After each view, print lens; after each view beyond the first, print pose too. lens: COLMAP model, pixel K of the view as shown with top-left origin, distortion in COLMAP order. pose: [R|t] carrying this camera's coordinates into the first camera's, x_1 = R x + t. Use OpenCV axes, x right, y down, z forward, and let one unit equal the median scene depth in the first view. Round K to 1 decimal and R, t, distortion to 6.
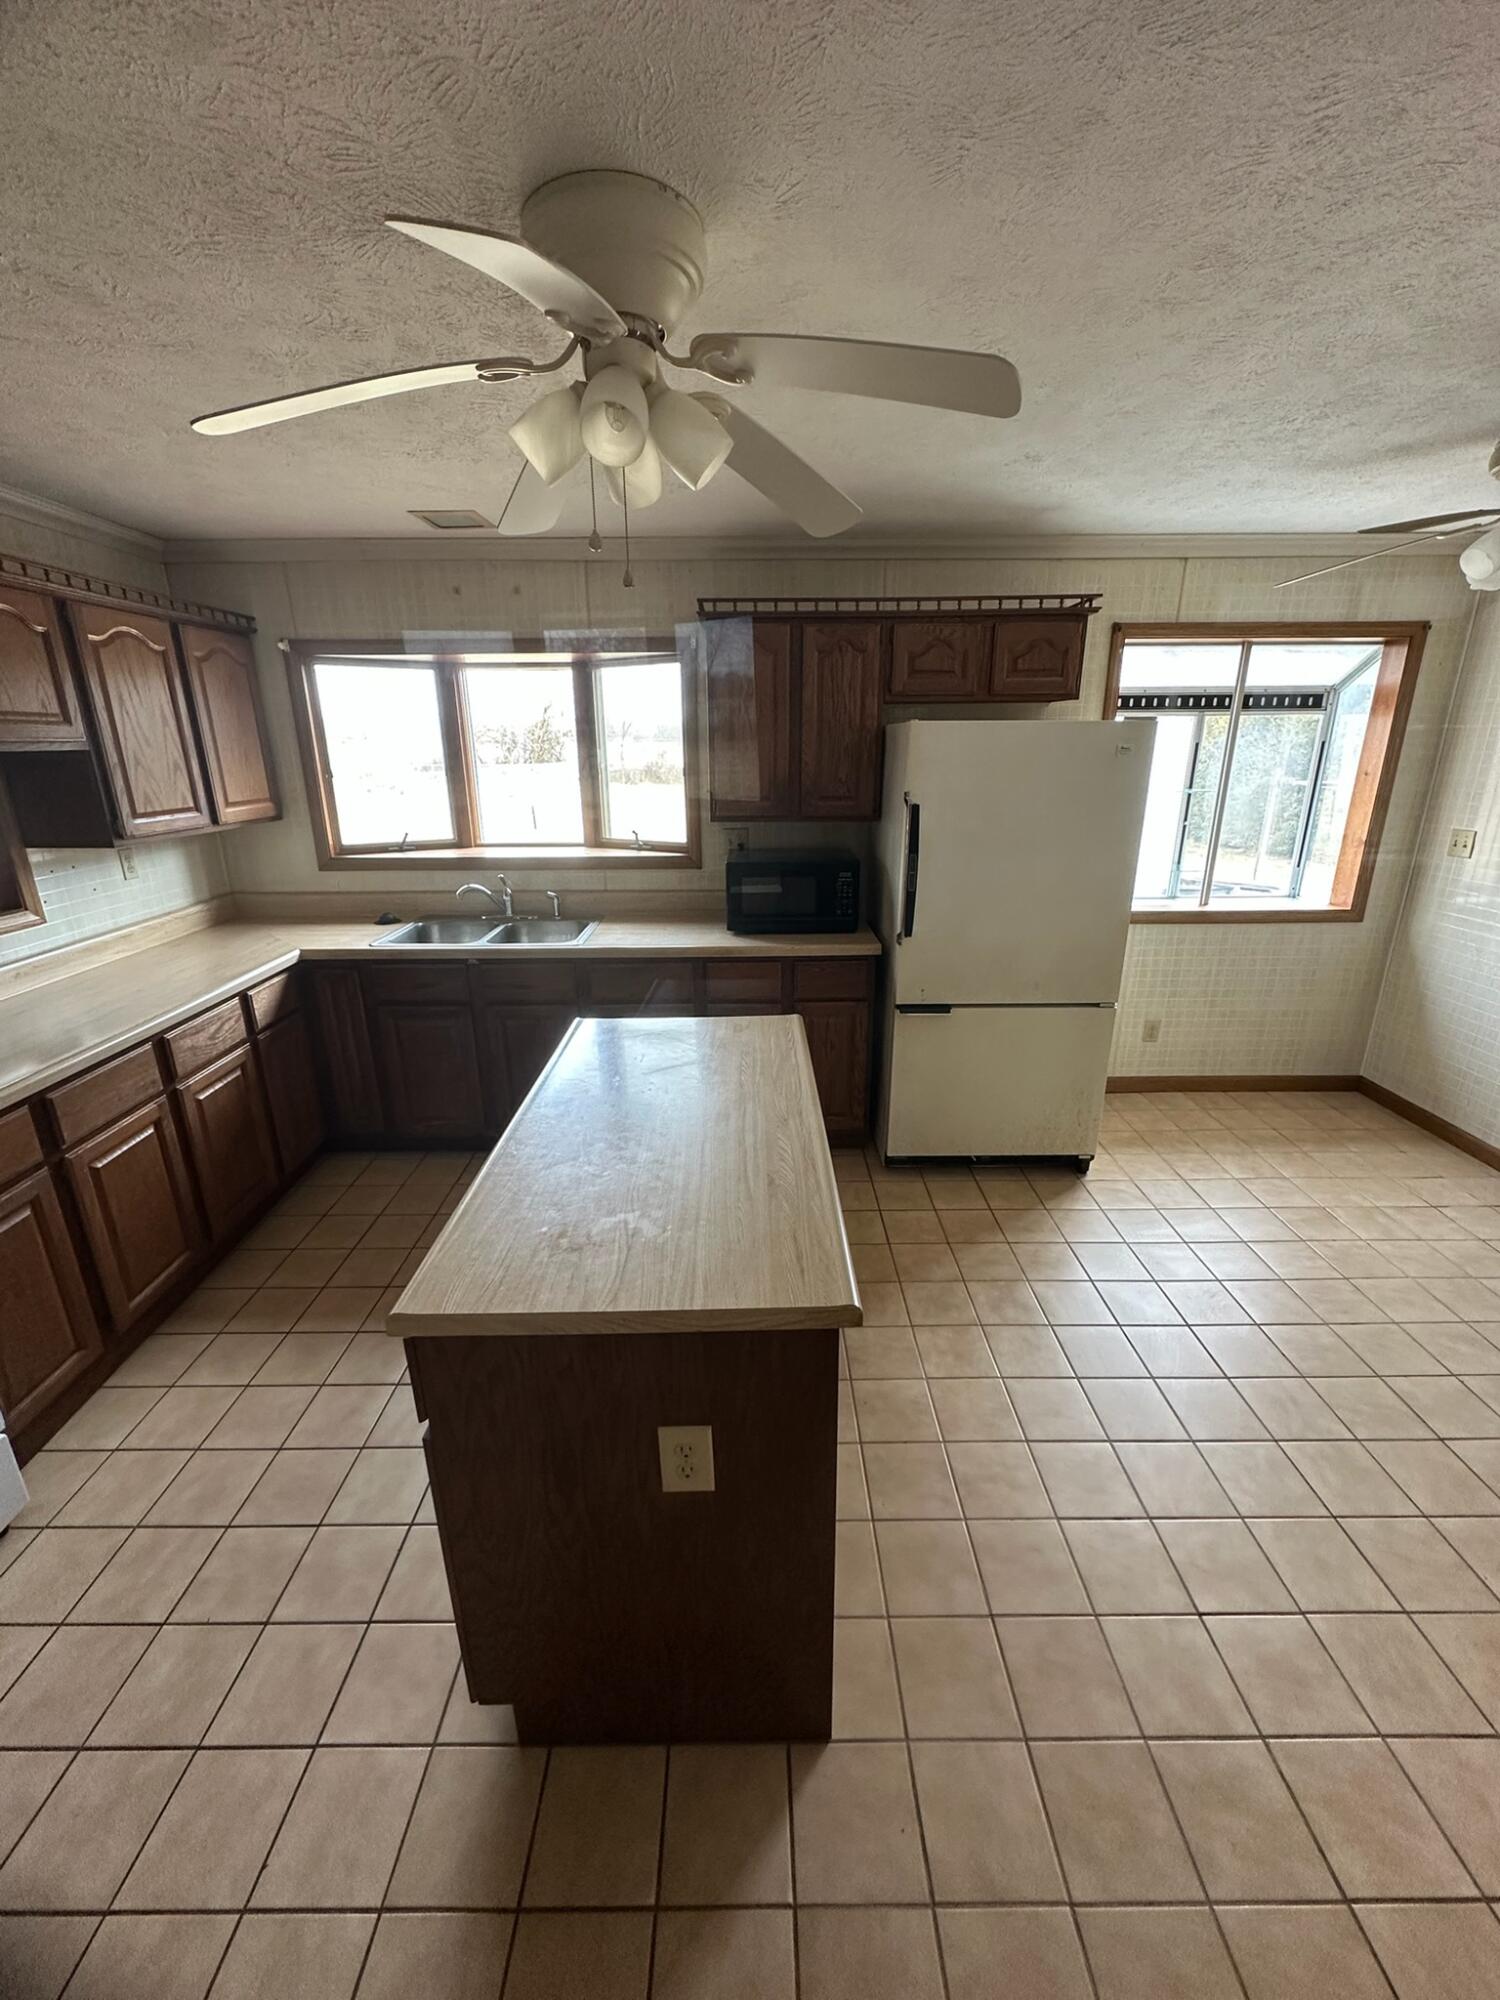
lens RADIAL K [[797.6, 0, 754.5], [0, 797.6, 993.9], [0, 0, 1]] dist [-0.001922, 0.001284]
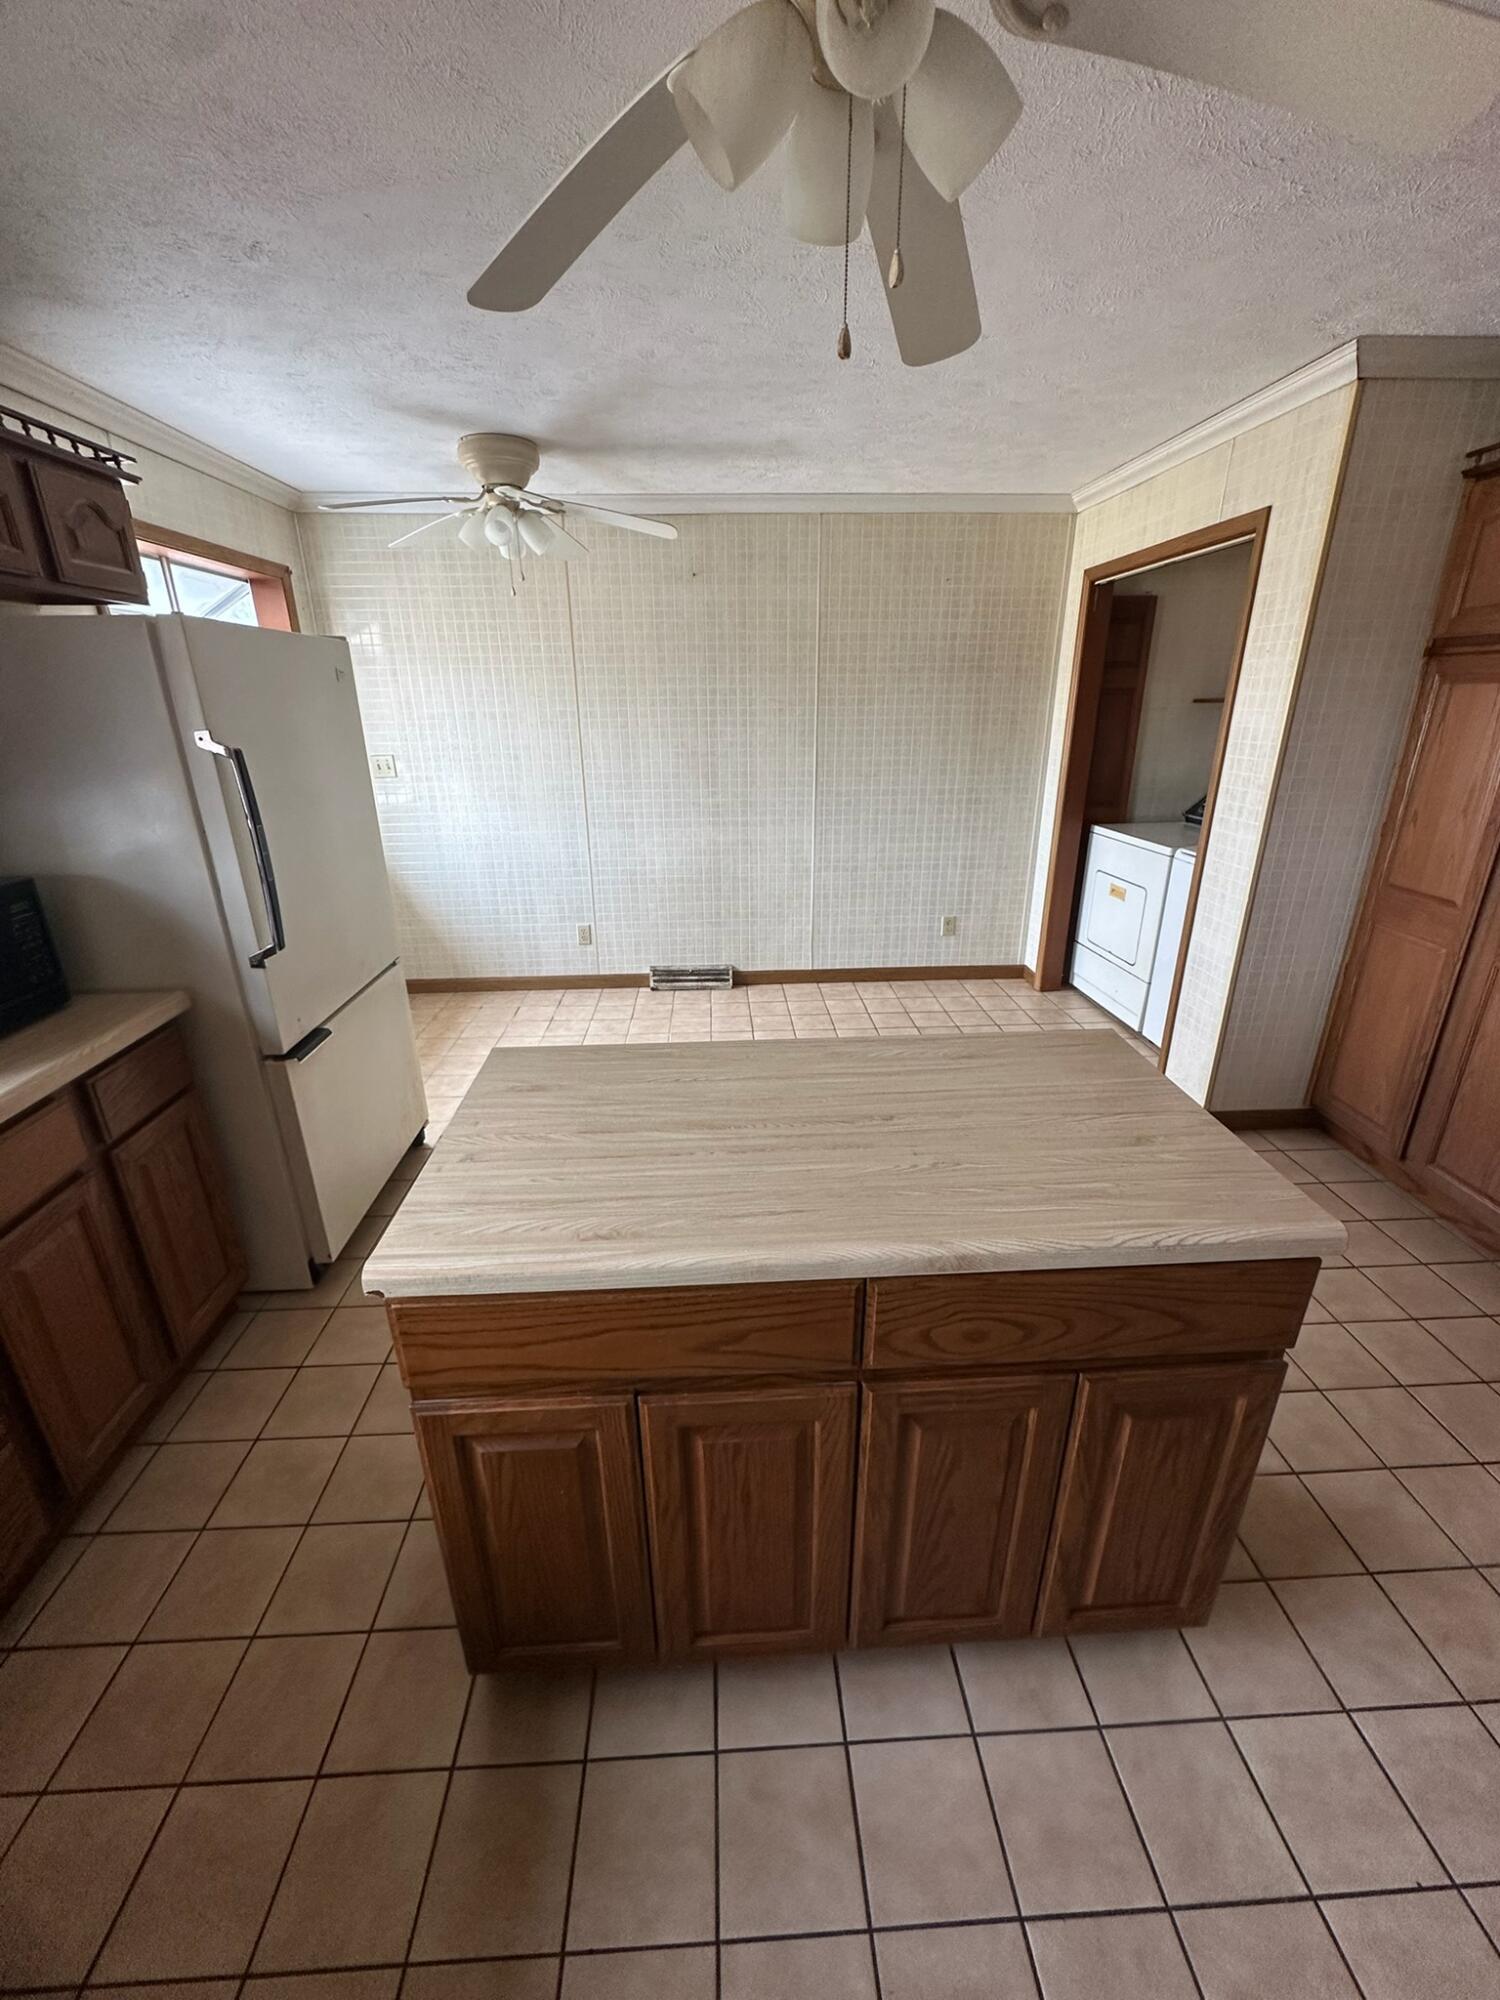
lens RADIAL K [[797.6, 0, 753.0], [0, 797.6, 1003.8], [0, 0, 1]] dist [-0.001922, 0.001284]
pose [[-0.049308, -0.355589, 0.933341, -0.449699], [0.305636, 0.884278, 0.353044, -0.141075], [-0.950871, 0.302670, 0.065079, 0.556861]]
